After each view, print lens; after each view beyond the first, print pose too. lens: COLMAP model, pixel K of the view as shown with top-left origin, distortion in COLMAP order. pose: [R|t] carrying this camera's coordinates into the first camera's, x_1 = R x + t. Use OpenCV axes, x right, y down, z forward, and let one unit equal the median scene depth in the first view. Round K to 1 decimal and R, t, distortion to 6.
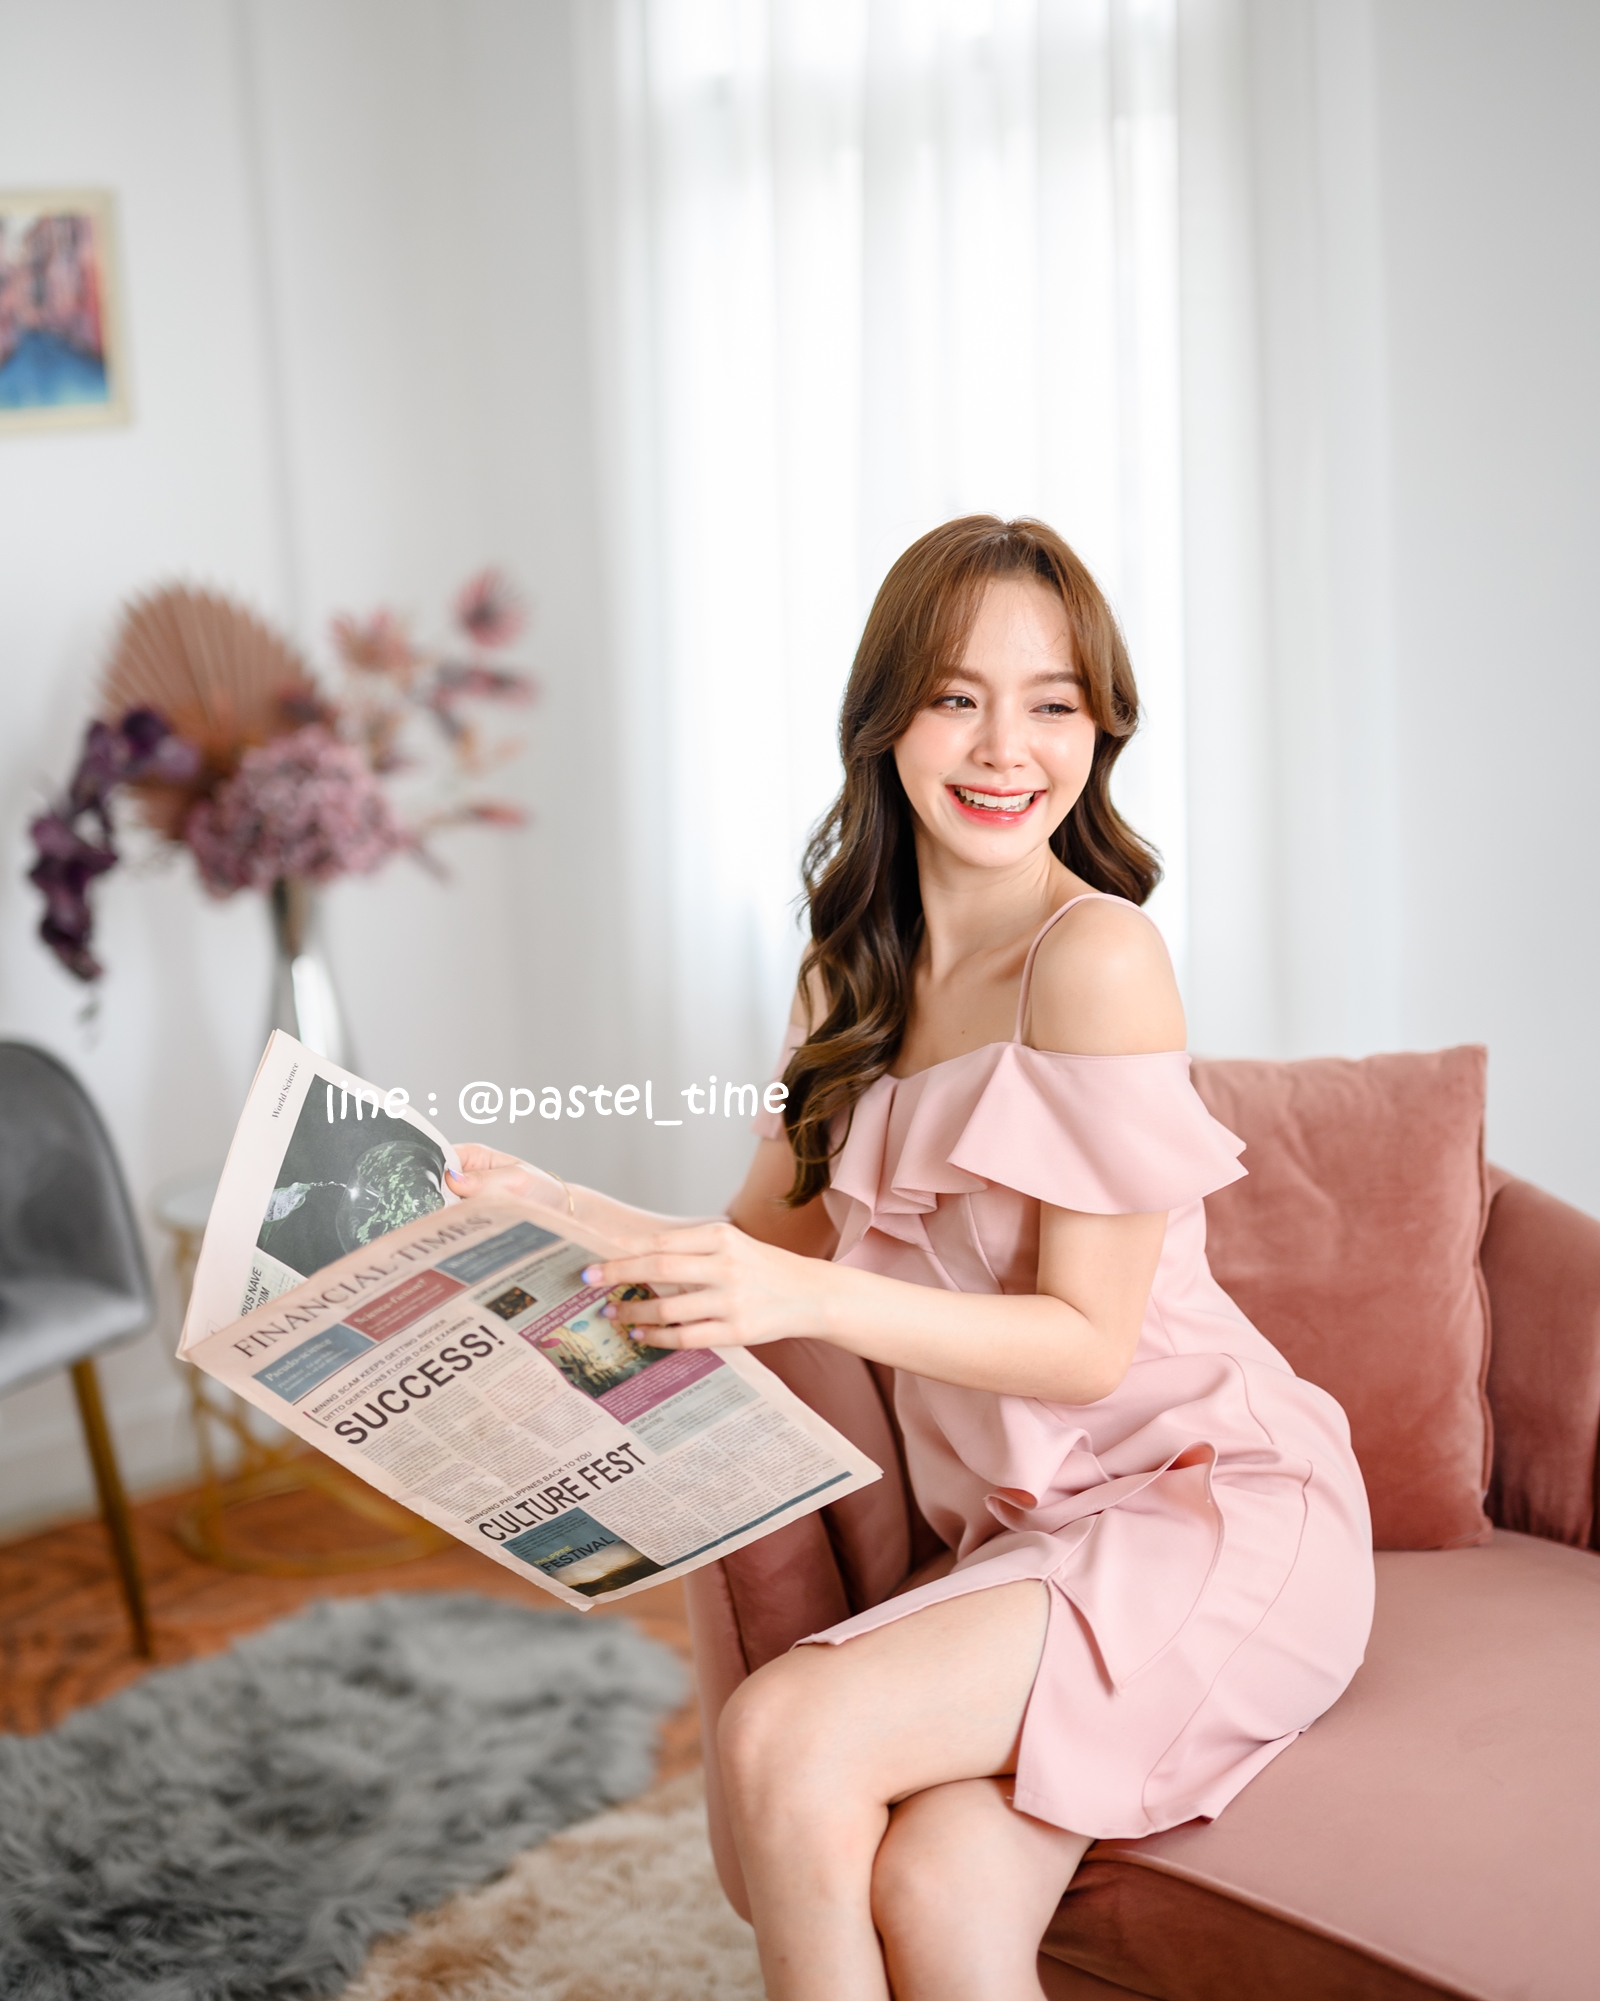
lens RADIAL K [[3407.9, 0, 782.3], [0, 3407.9, 999.0], [0, 0, 1]] dist [-0.017200, 0.000000]
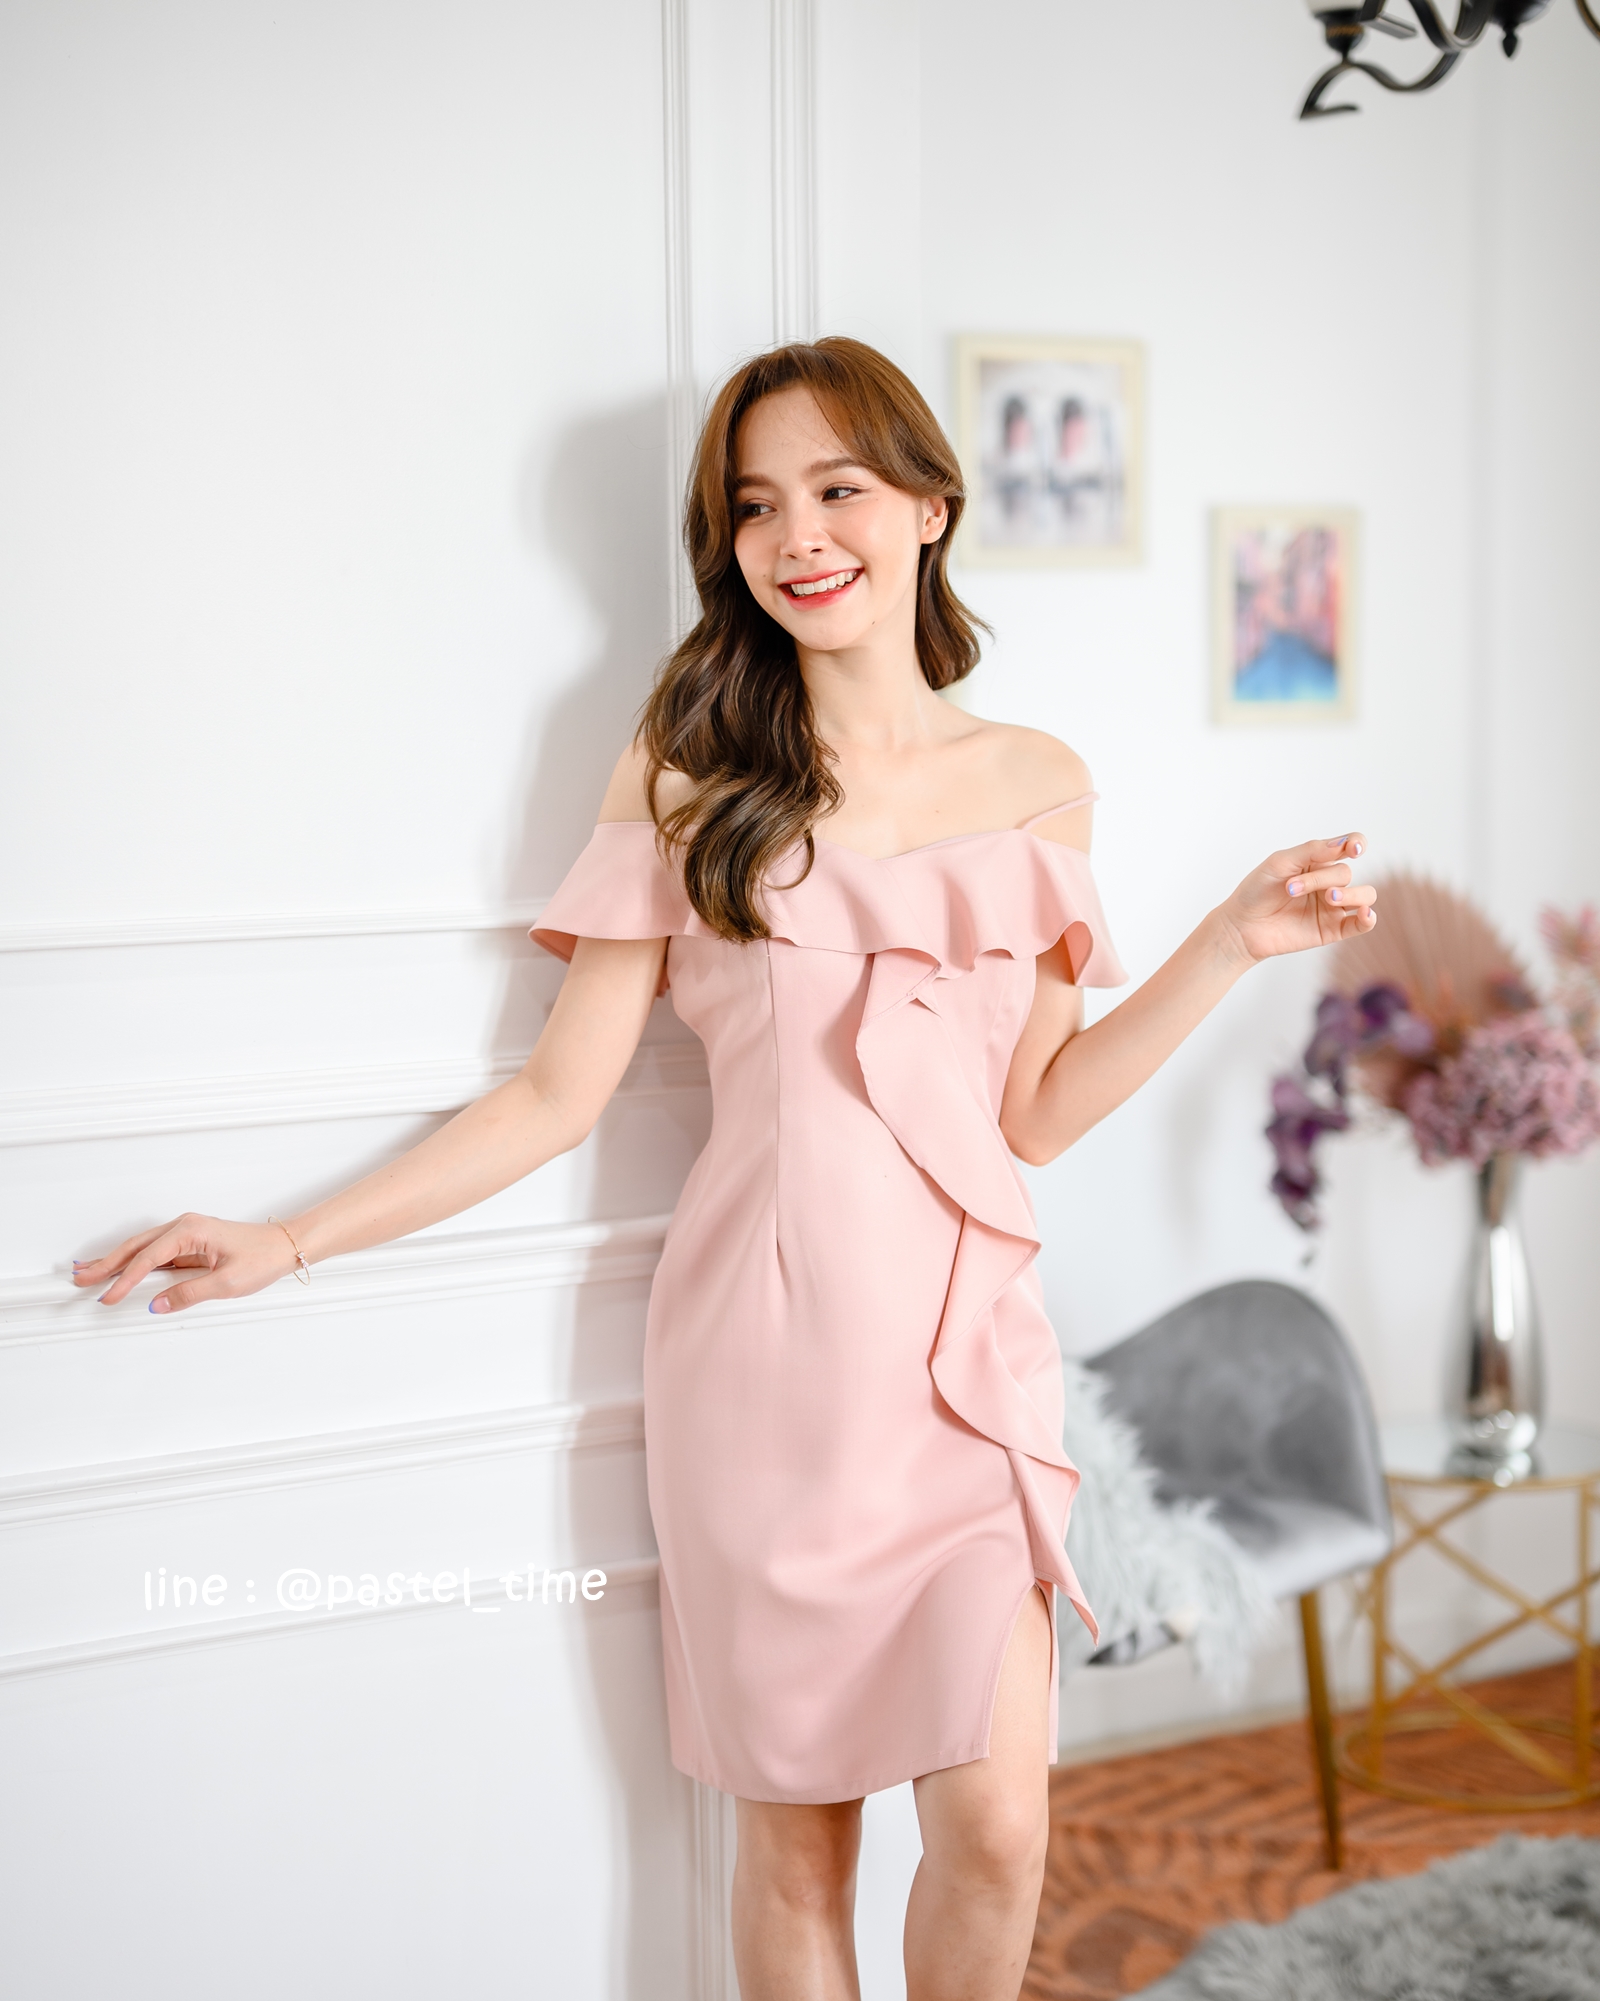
lens RADIAL K [[3407.9, 0, 806.7], [0, 3407.9, 1022.9], [0, 0, 1]] dist [-0.017200, 0.000000]
pose [[0.975758, 0.070124, -0.207312, -0.159389], [-0.086189, 0.993852, -0.069494, 0.020034], [0.201165, 0.085677, 0.975803, -0.101481]]
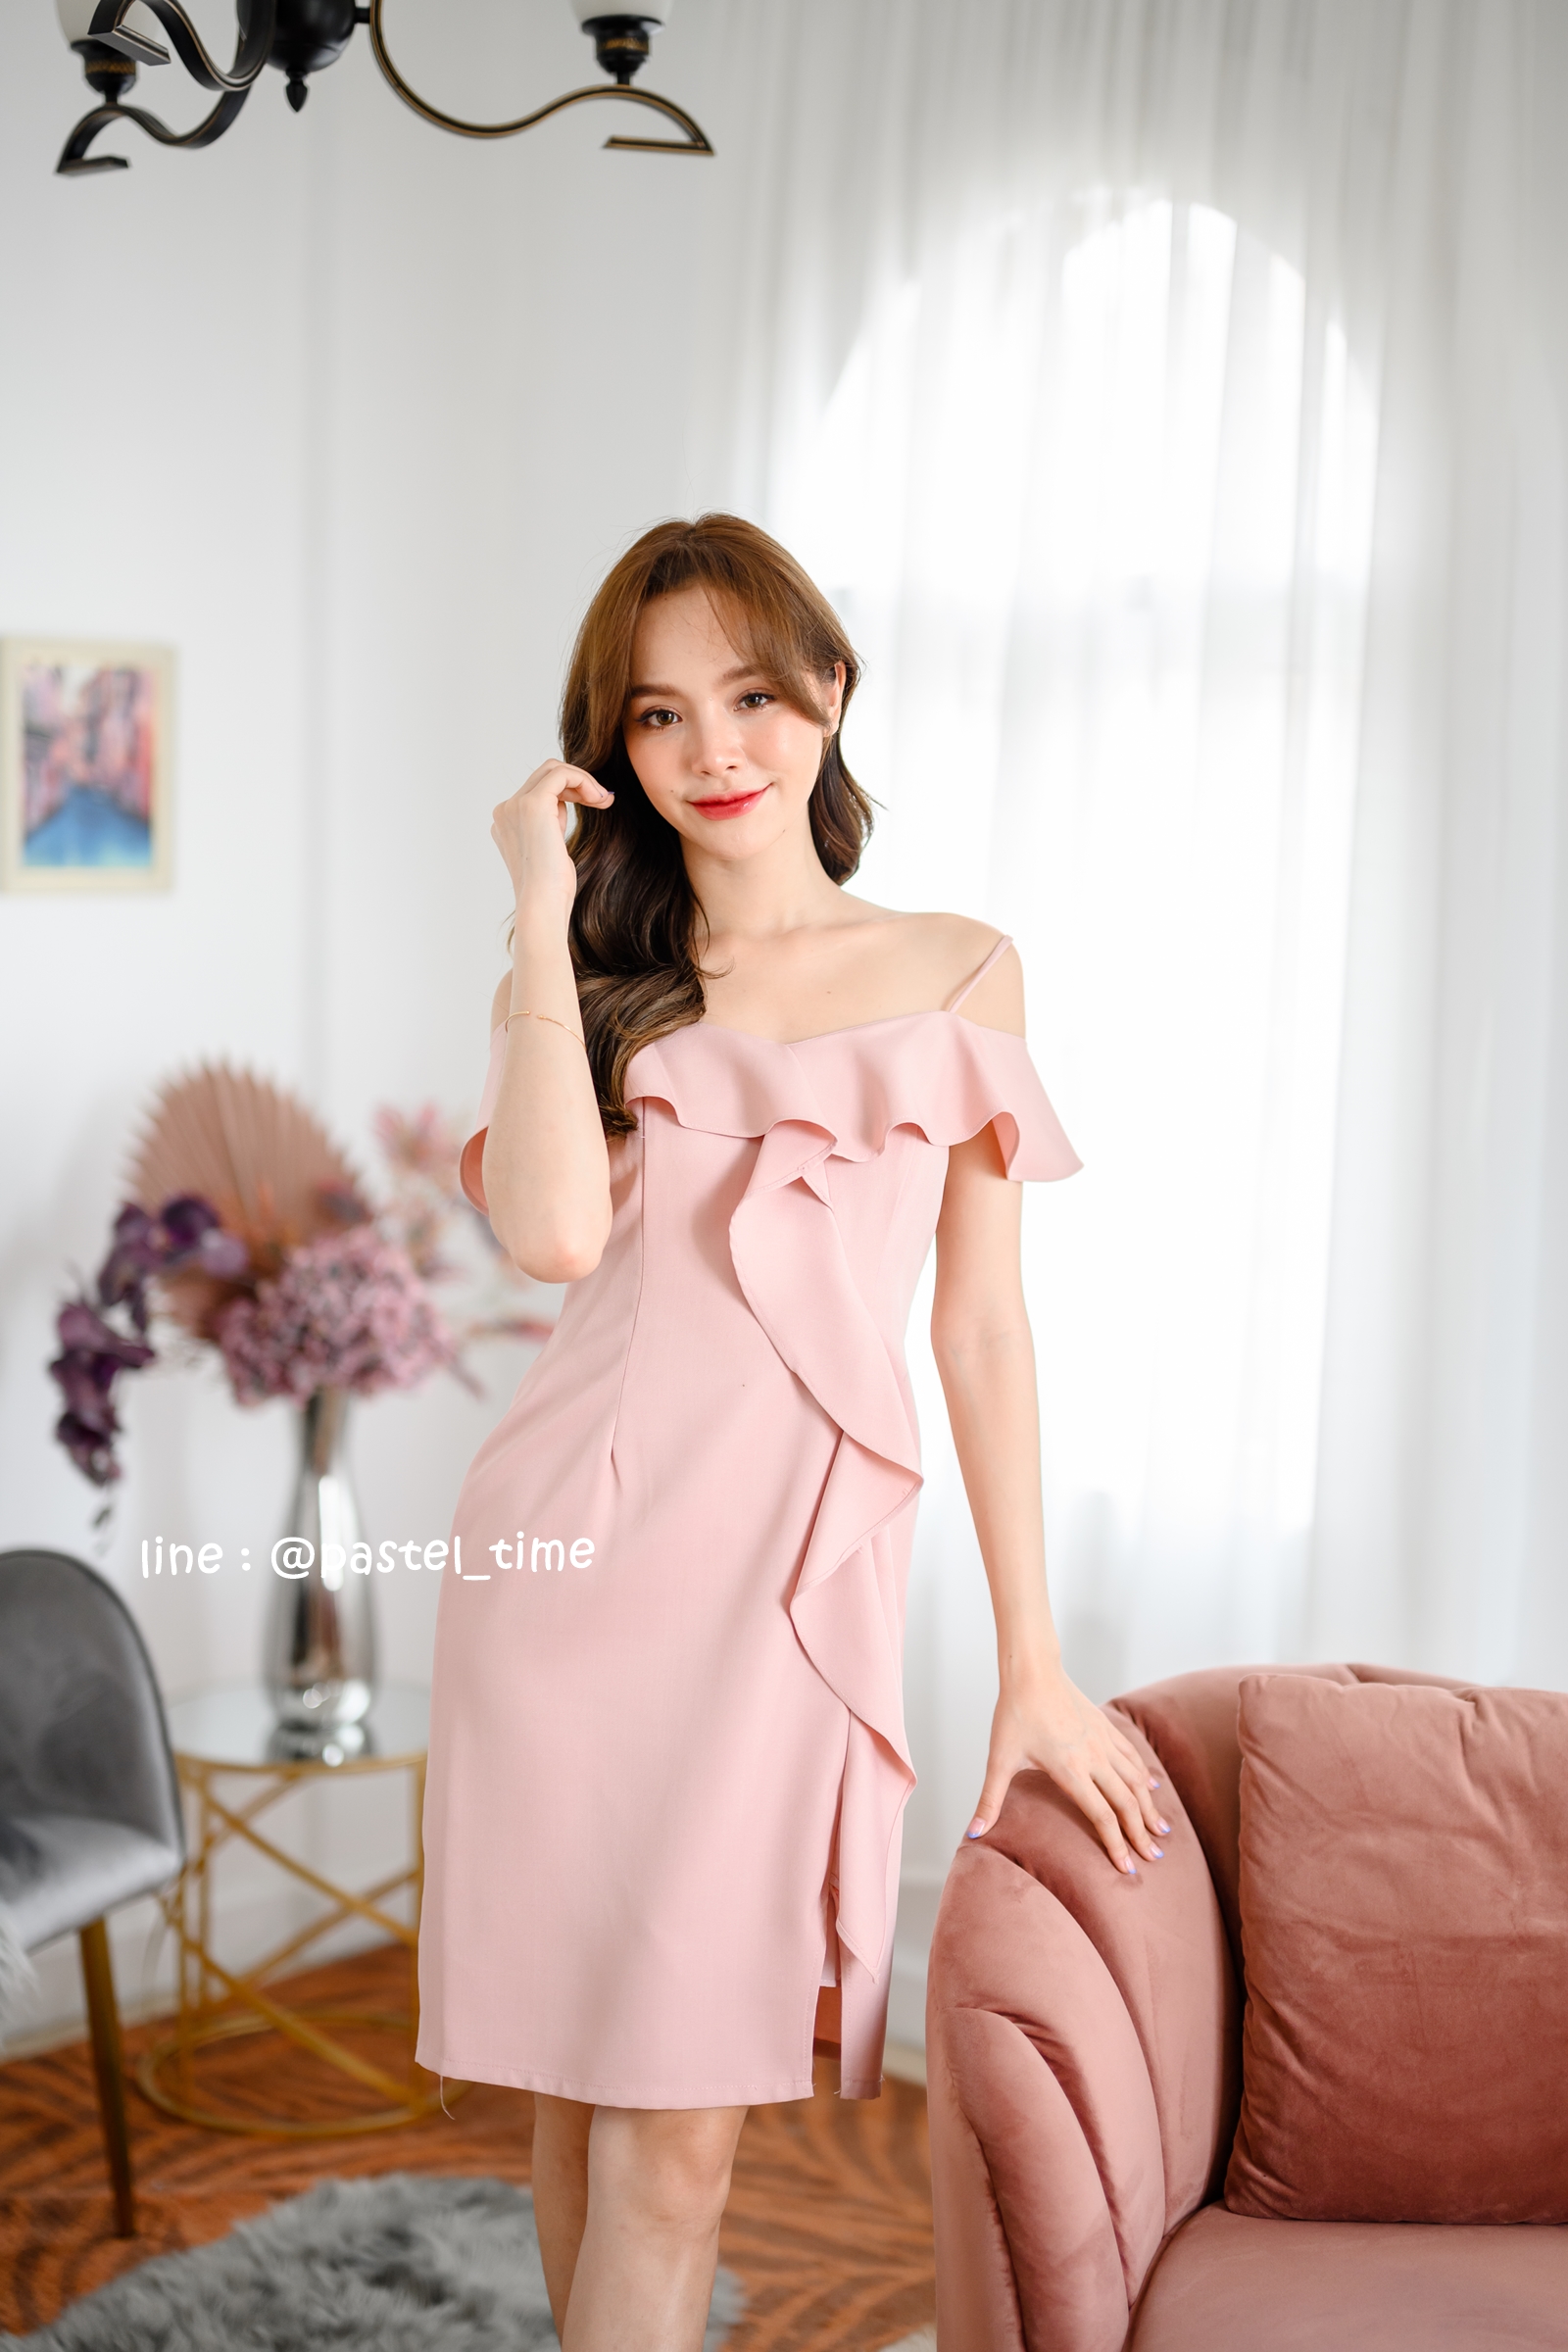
lens RADIAL K [[3350.0, 0, 817.7], [0, 3350.0, 1180.1], [0, 0, 1]] dist [0.001111, 0.000000]
pose [[0.992259, 0.069930, 0.102628, -0.125626], [-0.061005, 0.994280, -0.087668, -0.022112], [-0.108172, 0.080728, 0.990849, 0.076102]]
